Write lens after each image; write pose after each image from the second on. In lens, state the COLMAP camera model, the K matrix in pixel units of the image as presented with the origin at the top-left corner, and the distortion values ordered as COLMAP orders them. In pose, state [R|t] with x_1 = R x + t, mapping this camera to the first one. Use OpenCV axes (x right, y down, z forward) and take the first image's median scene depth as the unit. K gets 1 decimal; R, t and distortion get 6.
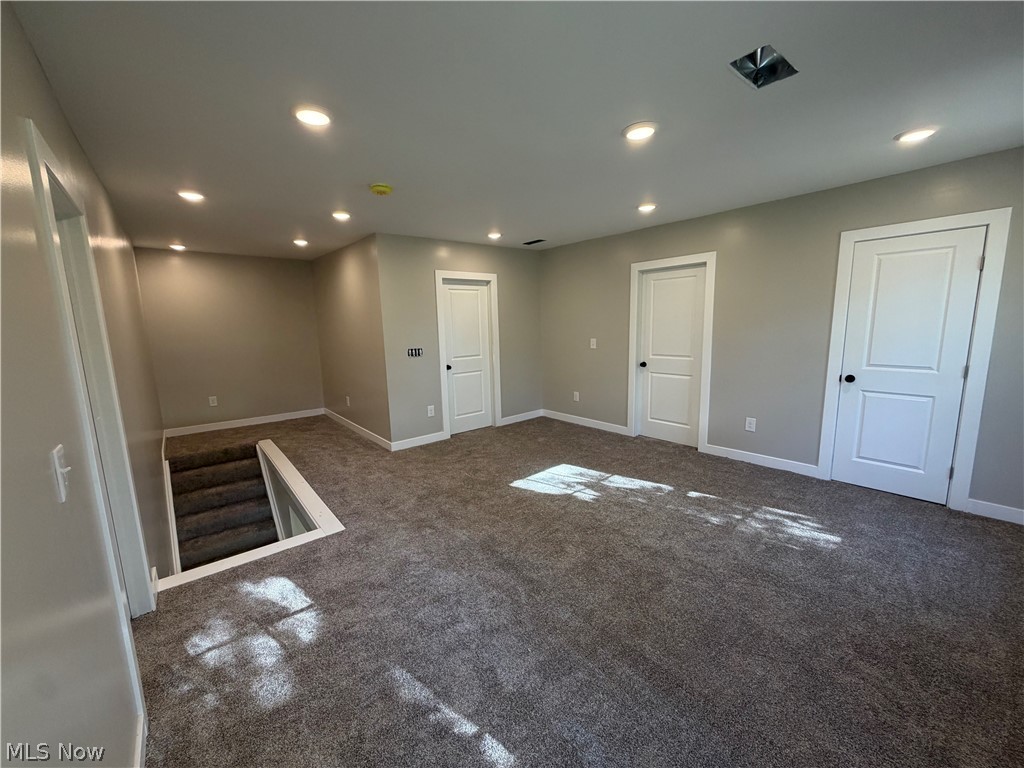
lens RADIAL K [[408.3, 0, 512.0], [0, 408.3, 384.0], [0, 0, 1]] dist [-0.002293, 0.000181]
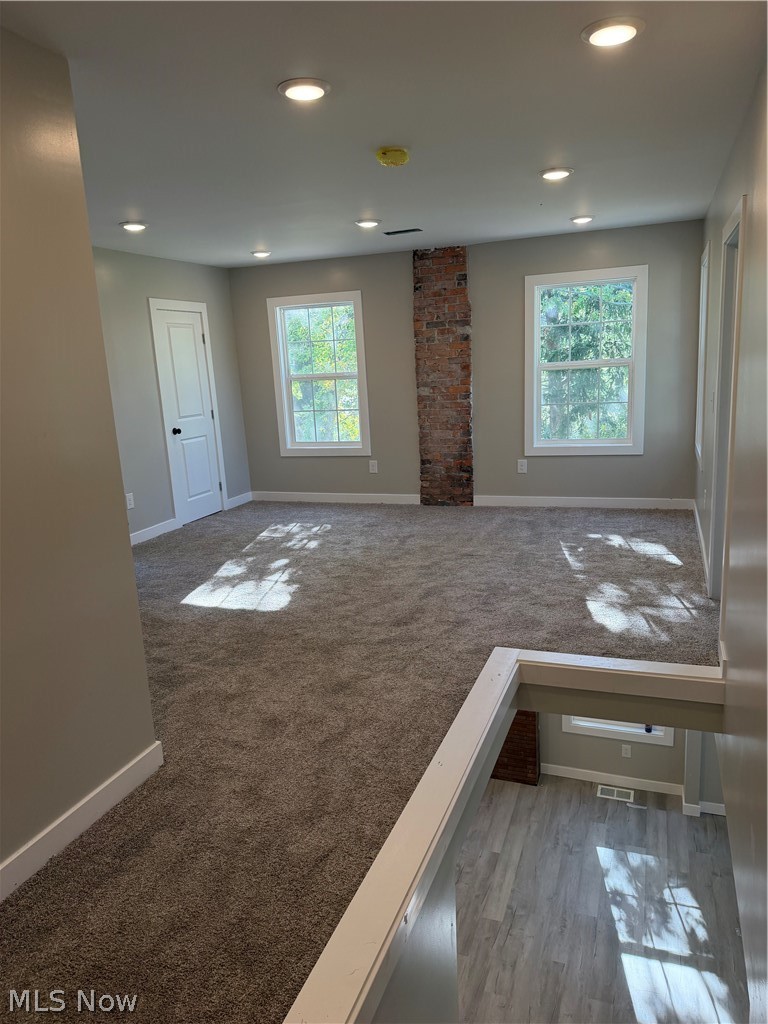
lens RADIAL K [[718.2, 0, 384.0], [0, 718.2, 512.0], [0, 0, 1]] dist [0.077040, -0.113233]
pose [[-0.502099, -0.125780, 0.855614, -1.100519], [0.193615, 0.947904, 0.252965, -0.178695], [-0.842858, 0.292673, -0.451589, 1.363335]]
